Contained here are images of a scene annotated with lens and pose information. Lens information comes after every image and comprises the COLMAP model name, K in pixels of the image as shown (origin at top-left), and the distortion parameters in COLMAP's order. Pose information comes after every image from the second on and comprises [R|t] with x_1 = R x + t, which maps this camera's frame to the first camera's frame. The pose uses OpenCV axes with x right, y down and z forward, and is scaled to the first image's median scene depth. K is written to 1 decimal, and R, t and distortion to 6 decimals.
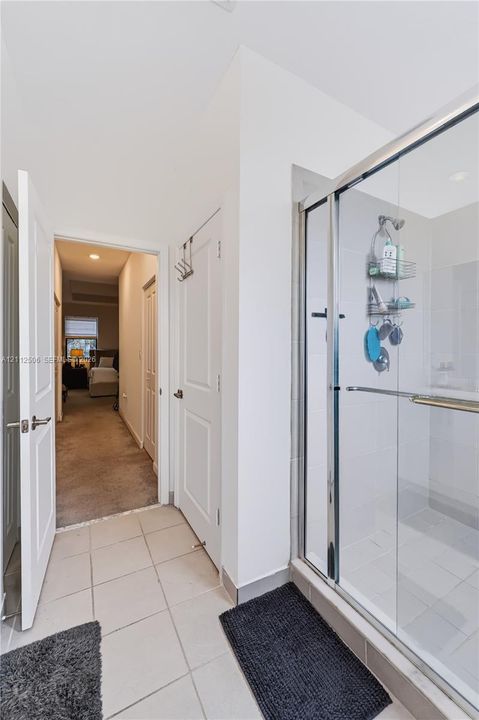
lens RADIAL K [[291.7, 0, 239.9], [0, 291.7, 344.9], [0, 0, 1]] dist [0.000642, 0.000152]
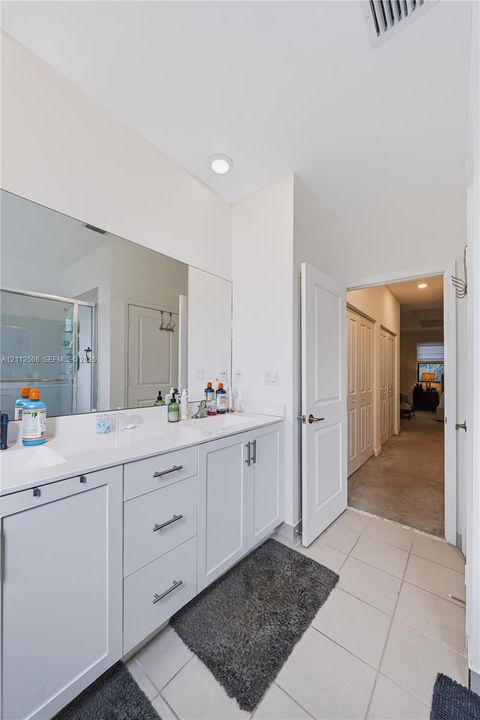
lens RADIAL K [[262.8, 0, 240.6], [0, 262.8, 367.8], [0, 0, 1]] dist [-0.000289, 0.000026]
pose [[0.363699, 0.003422, -0.931510, 0.269289], [-0.008046, 0.999967, 0.000532, -0.002229], [0.931482, 0.007301, 0.363715, 0.078944]]
